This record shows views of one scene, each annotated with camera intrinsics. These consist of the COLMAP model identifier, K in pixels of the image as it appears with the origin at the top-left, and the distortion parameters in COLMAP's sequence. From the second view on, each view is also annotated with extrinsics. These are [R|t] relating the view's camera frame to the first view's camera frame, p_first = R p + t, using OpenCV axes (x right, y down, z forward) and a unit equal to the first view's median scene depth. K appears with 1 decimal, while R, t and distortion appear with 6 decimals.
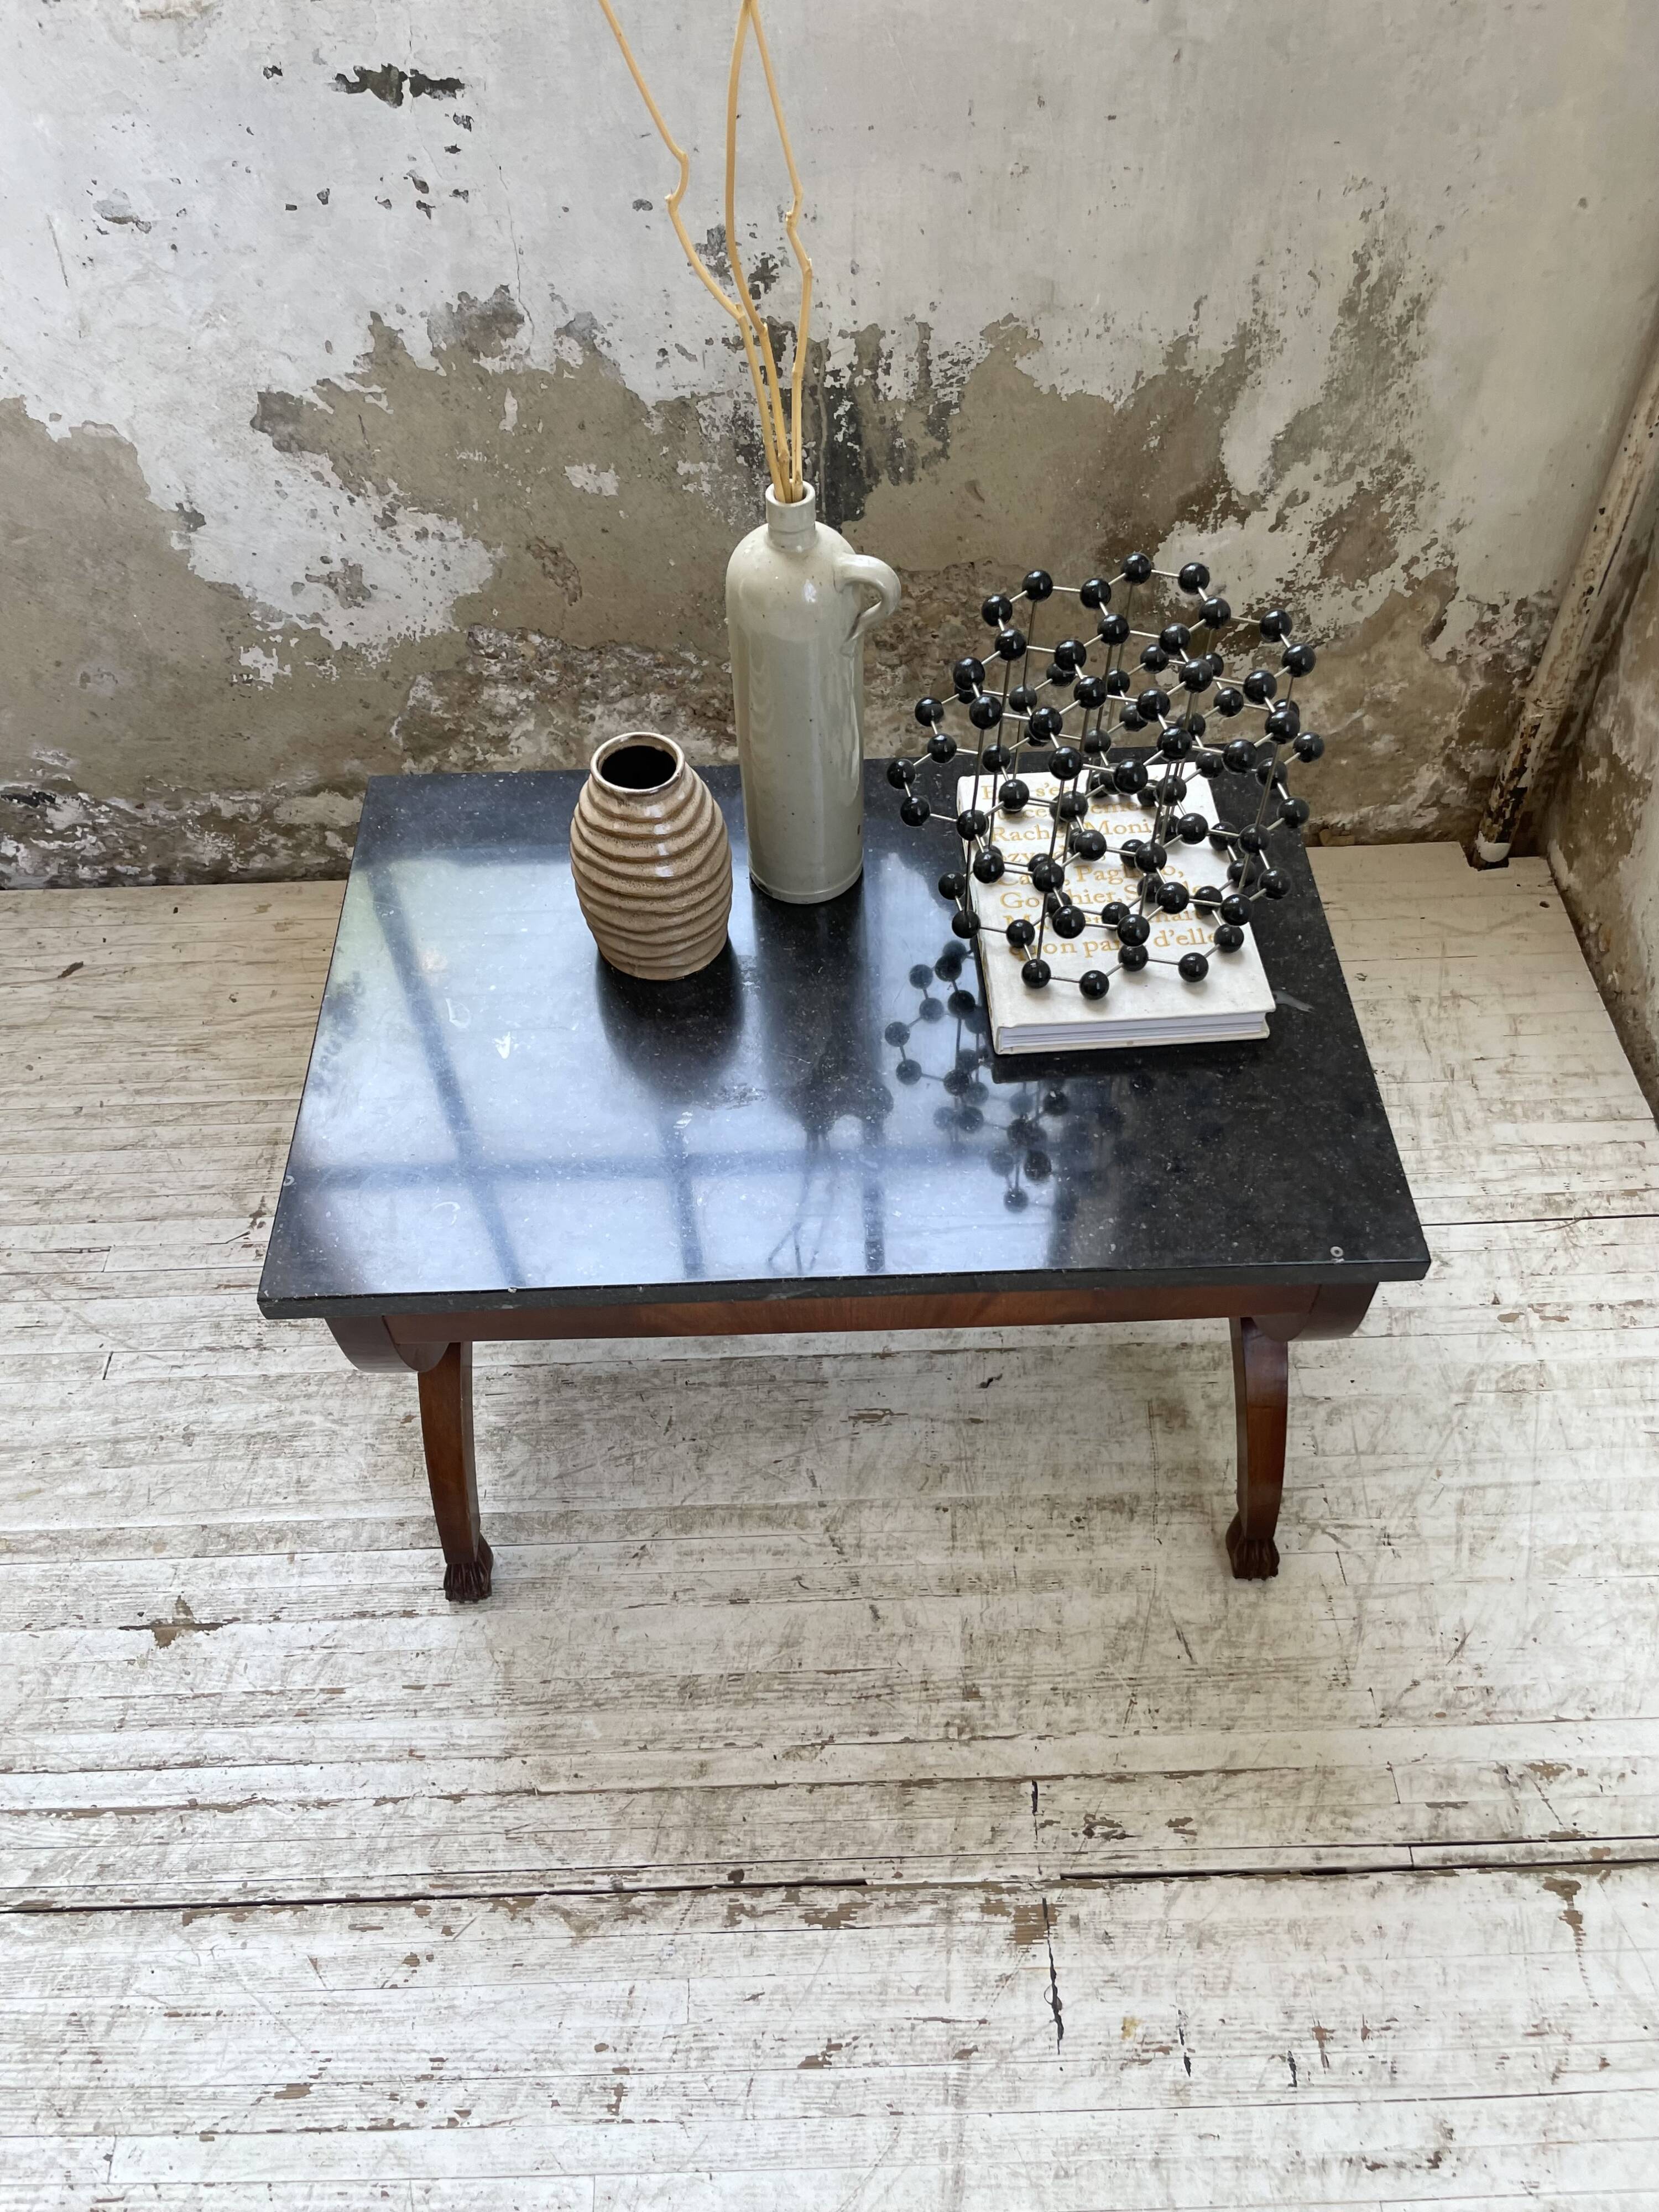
lens RADIAL K [[1686.8, 0, 805.1], [0, 1686.8, 1121.8], [0, 0, 1]] dist [0.085288, -0.121521]
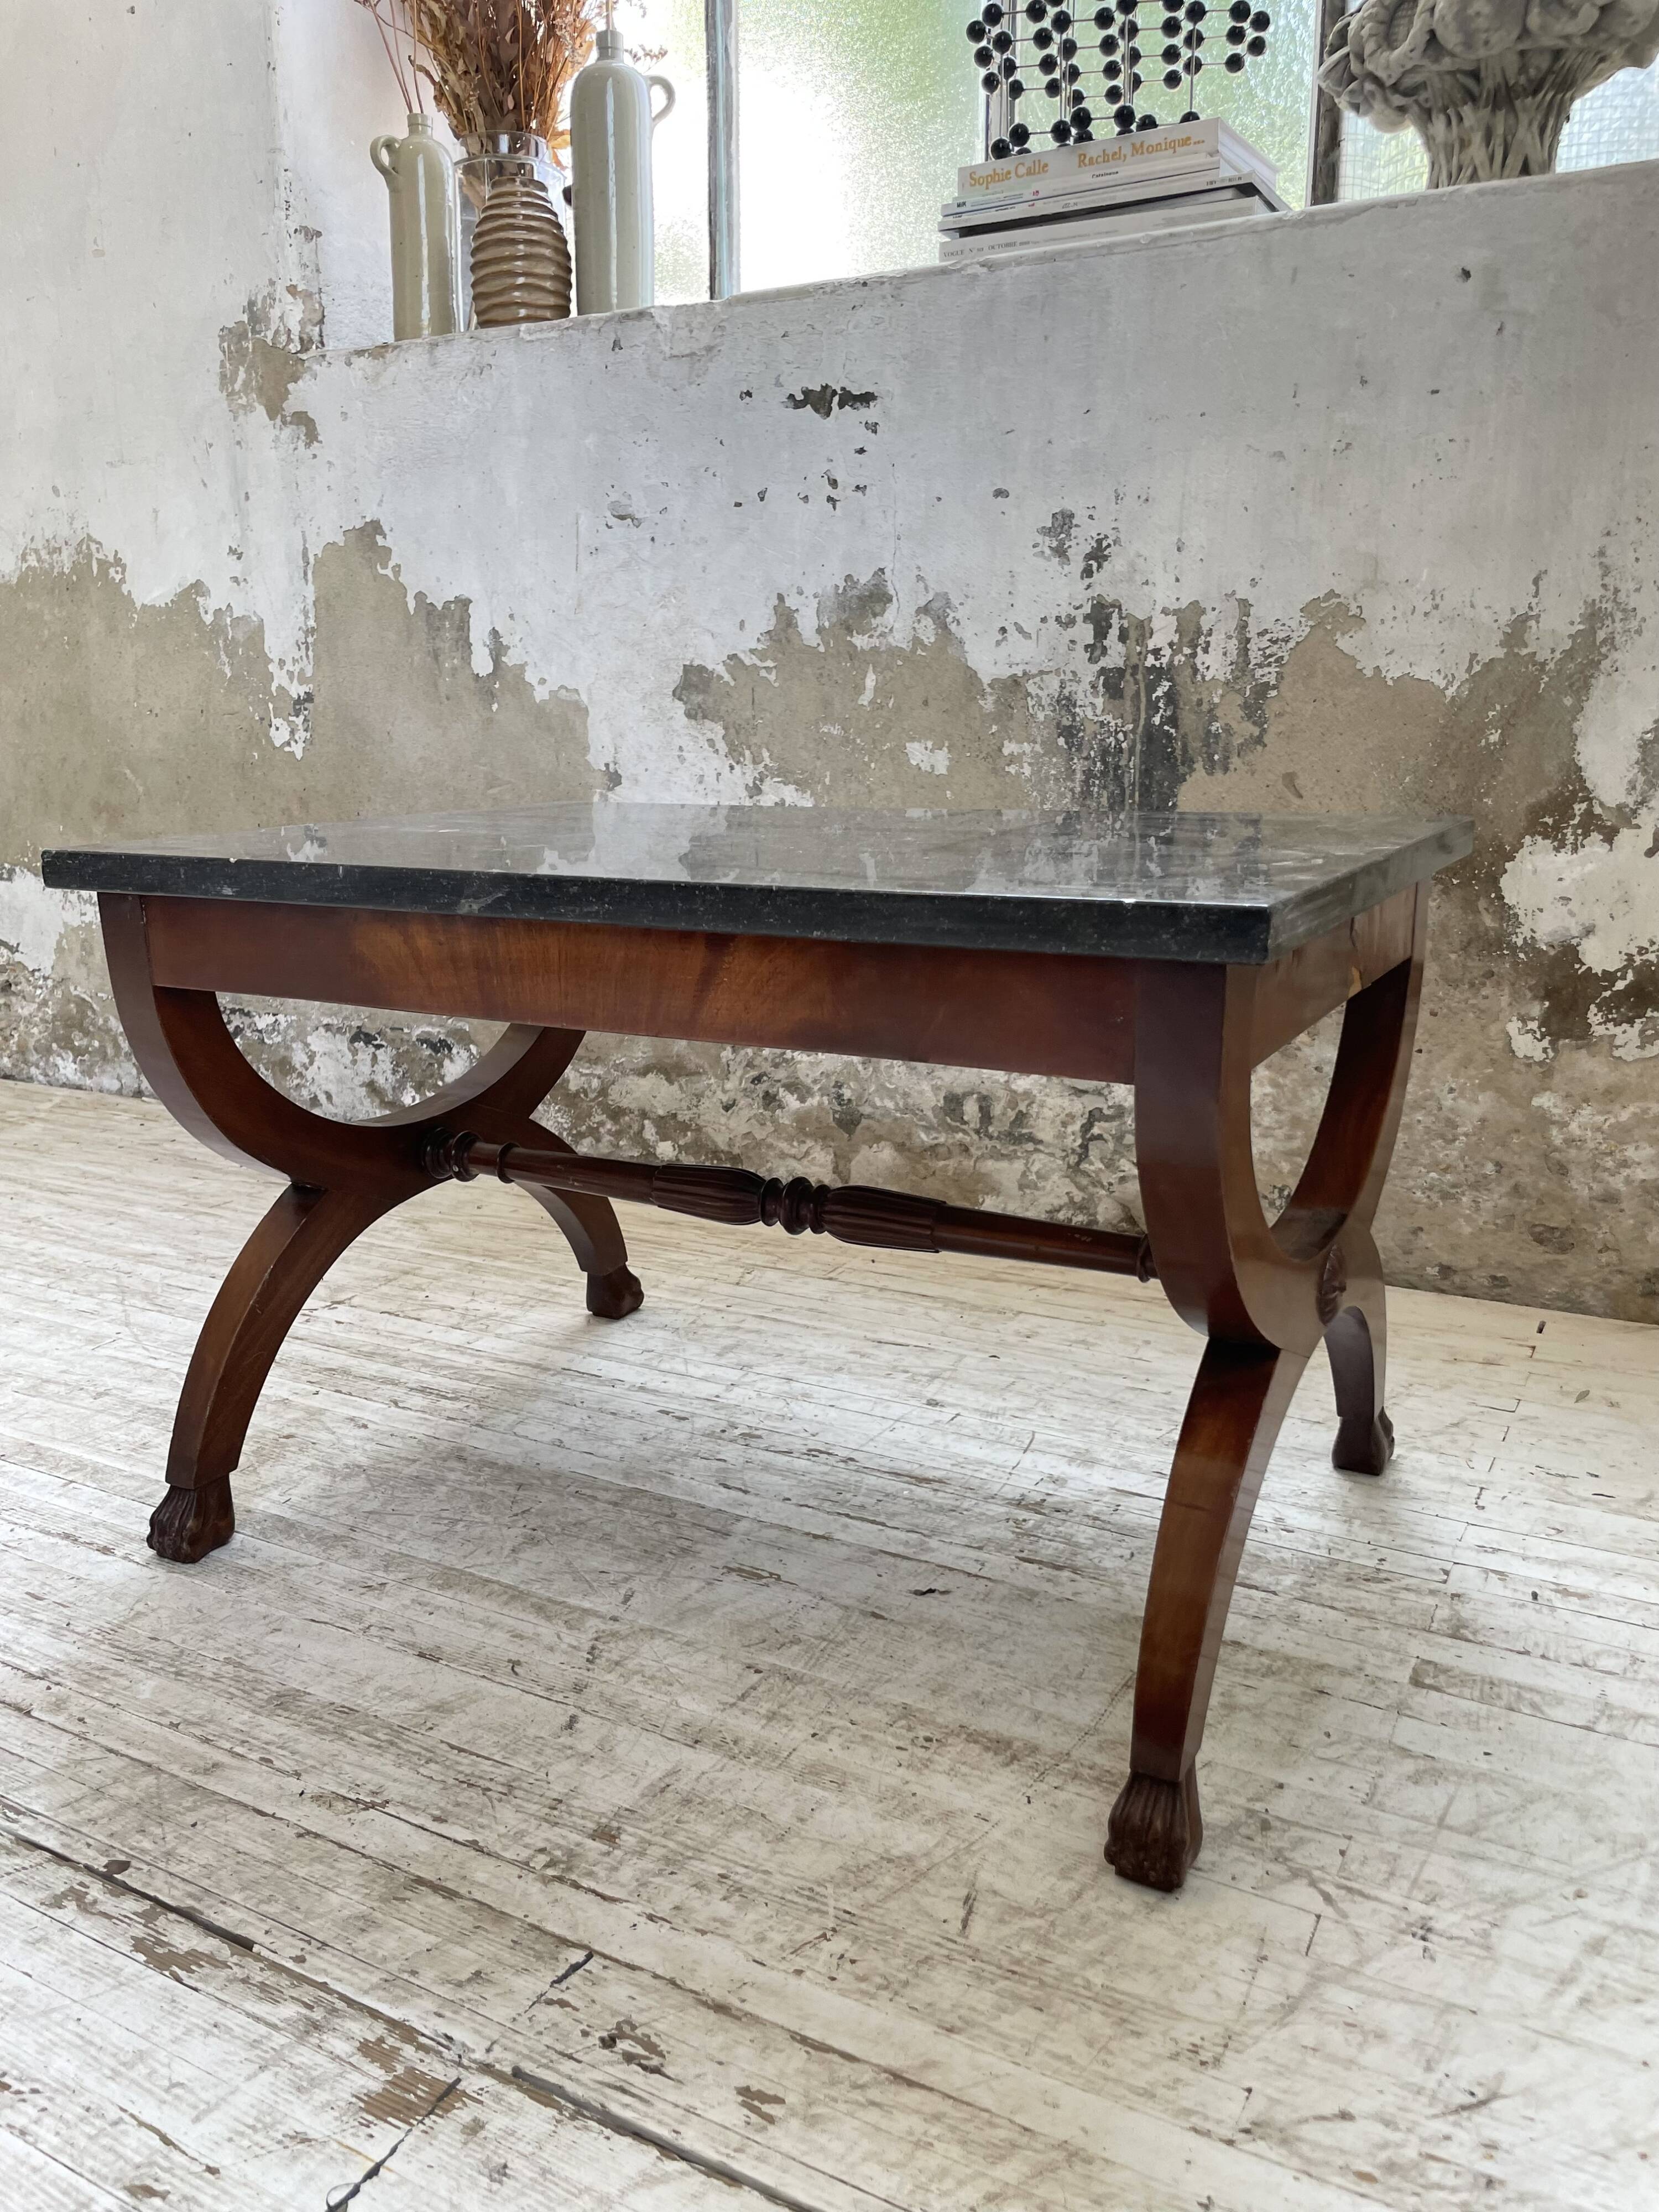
lens RADIAL K [[1686.8, 0, 804.5], [0, 1686.8, 1114.8], [0, 0, 1]] dist [0.085288, -0.121521]
pose [[0.861770, 0.139754, -0.487670, 0.395920], [-0.403192, 0.772099, -0.491223, 0.384264], [0.307879, 0.619945, 0.721719, 0.396065]]
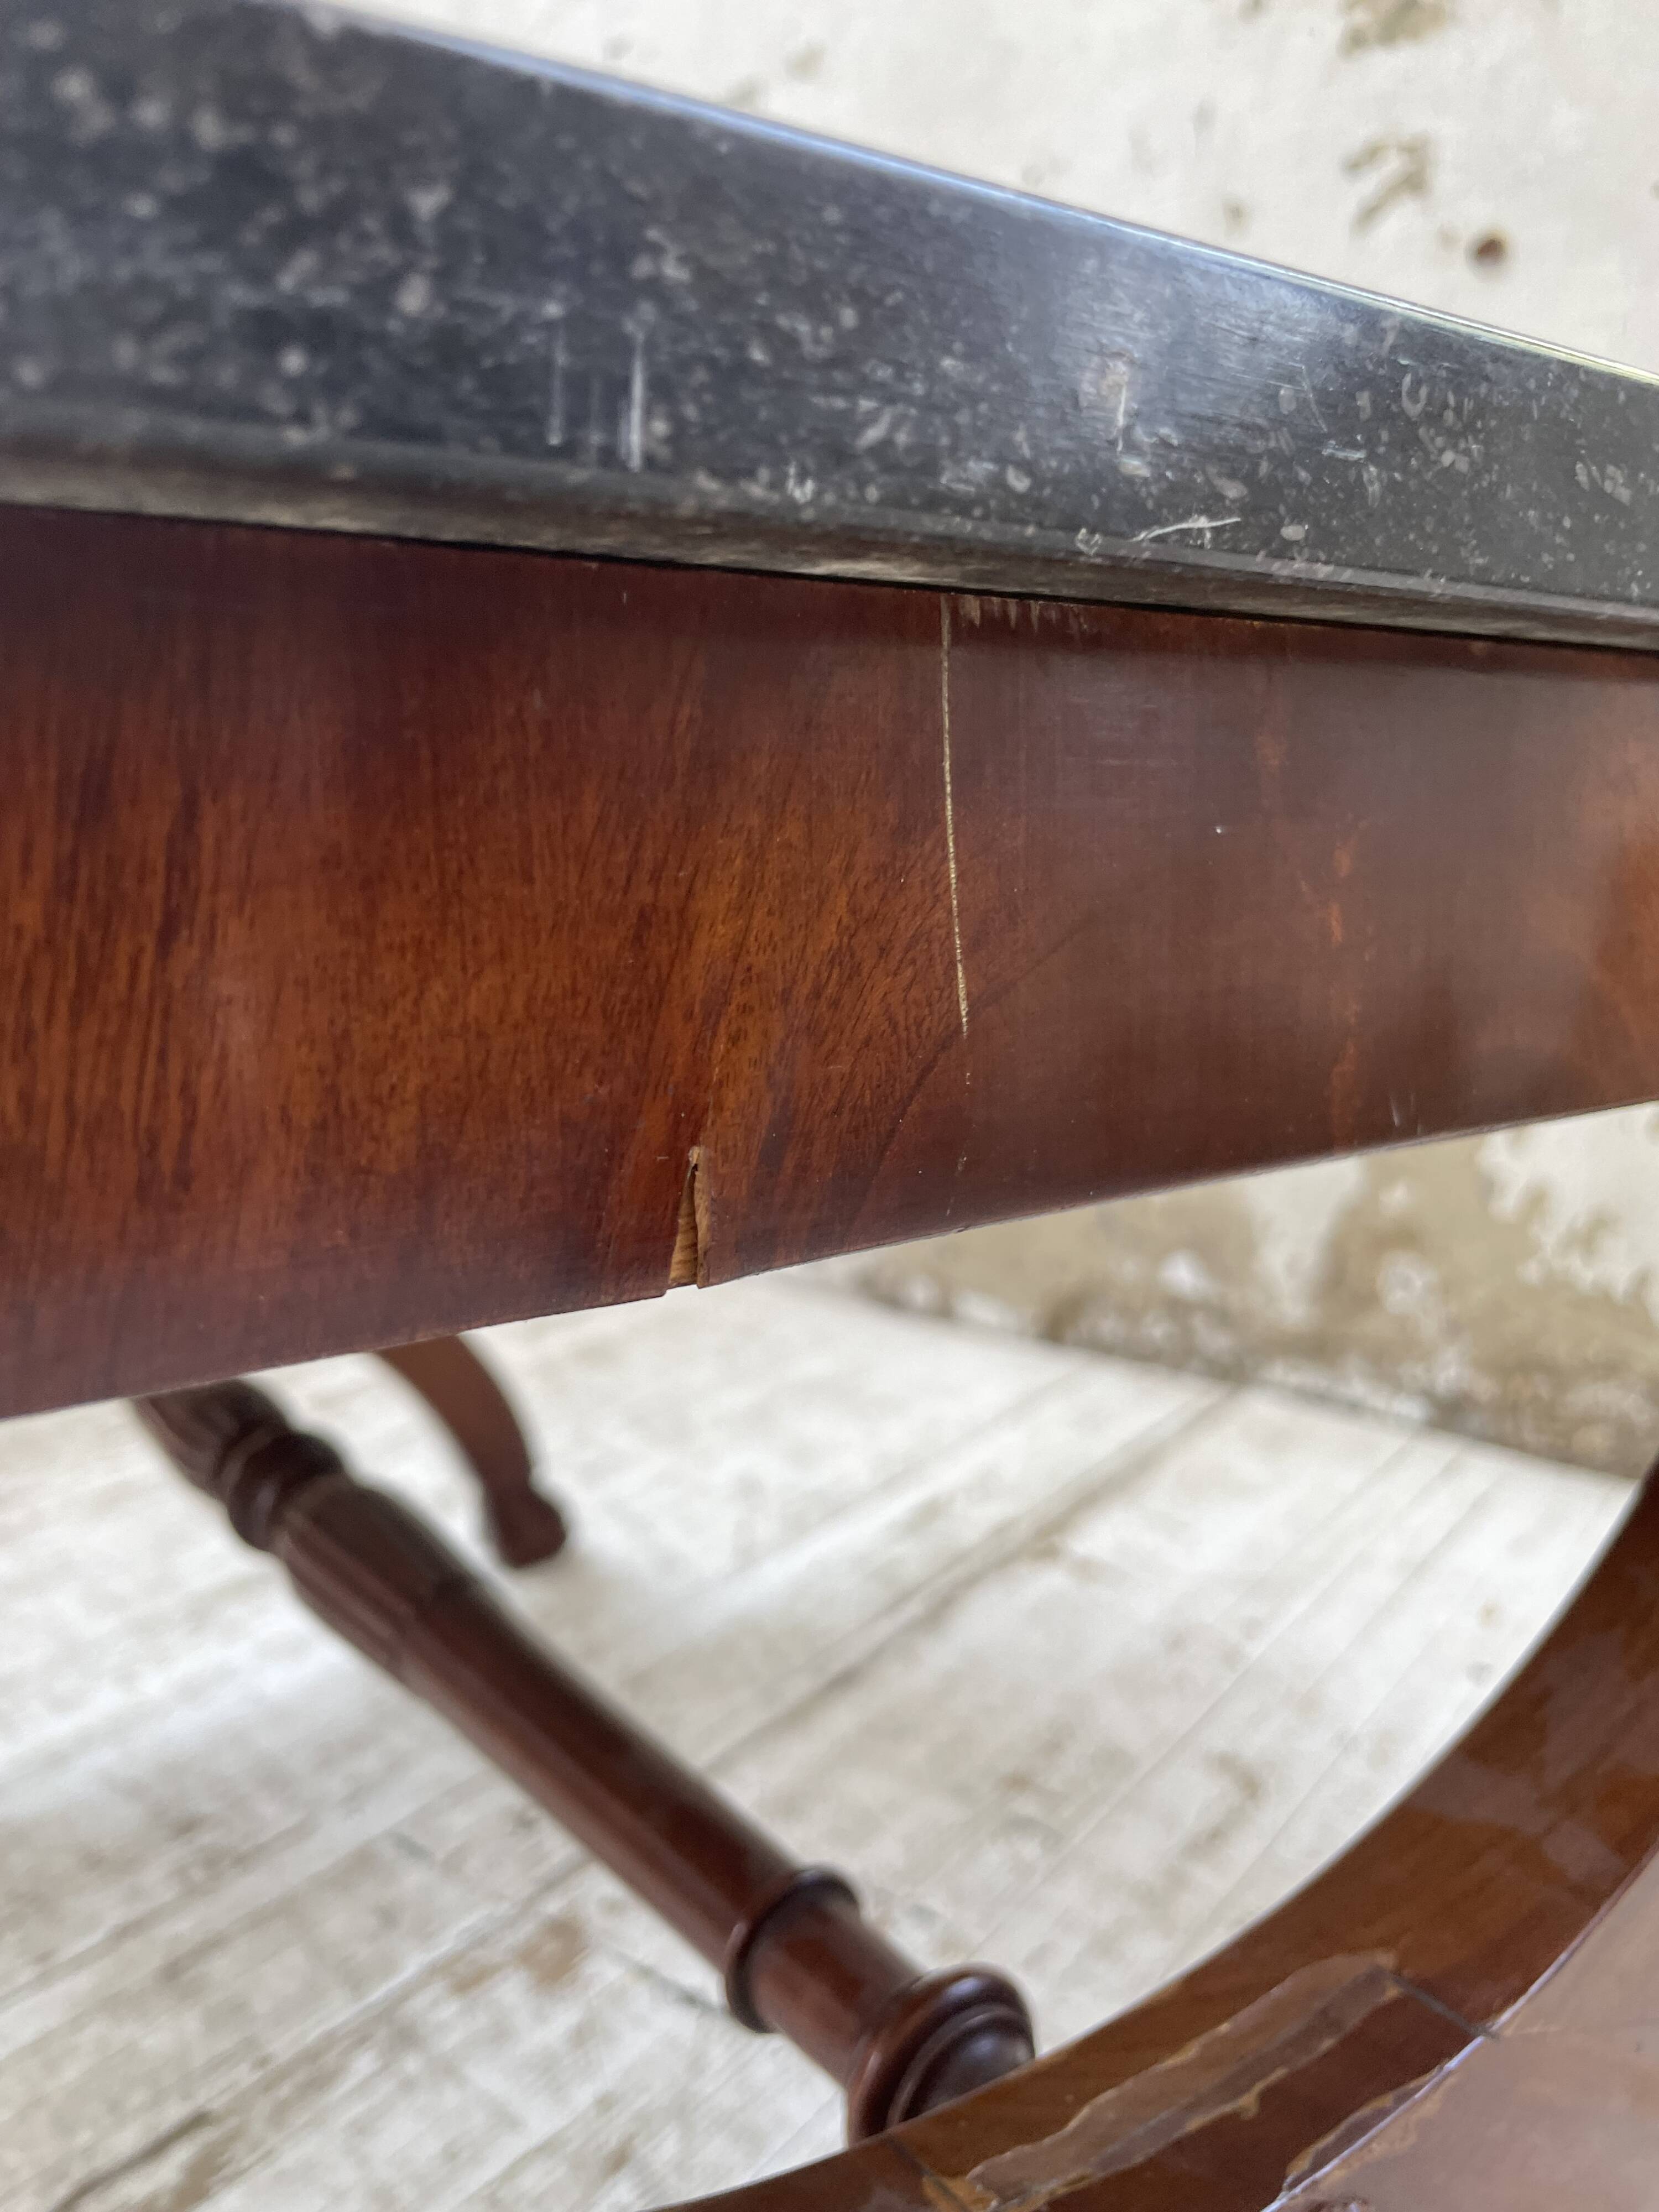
lens RADIAL K [[1732.3, 0, 808.8], [0, 1732.3, 1120.0], [0, 0, 1]] dist [0.067301, -0.108481]
pose [[0.610814, -0.118653, 0.782833, -0.158932], [0.591940, 0.725069, -0.351970, 0.445494], [-0.525846, 0.678378, 0.513117, 0.471962]]
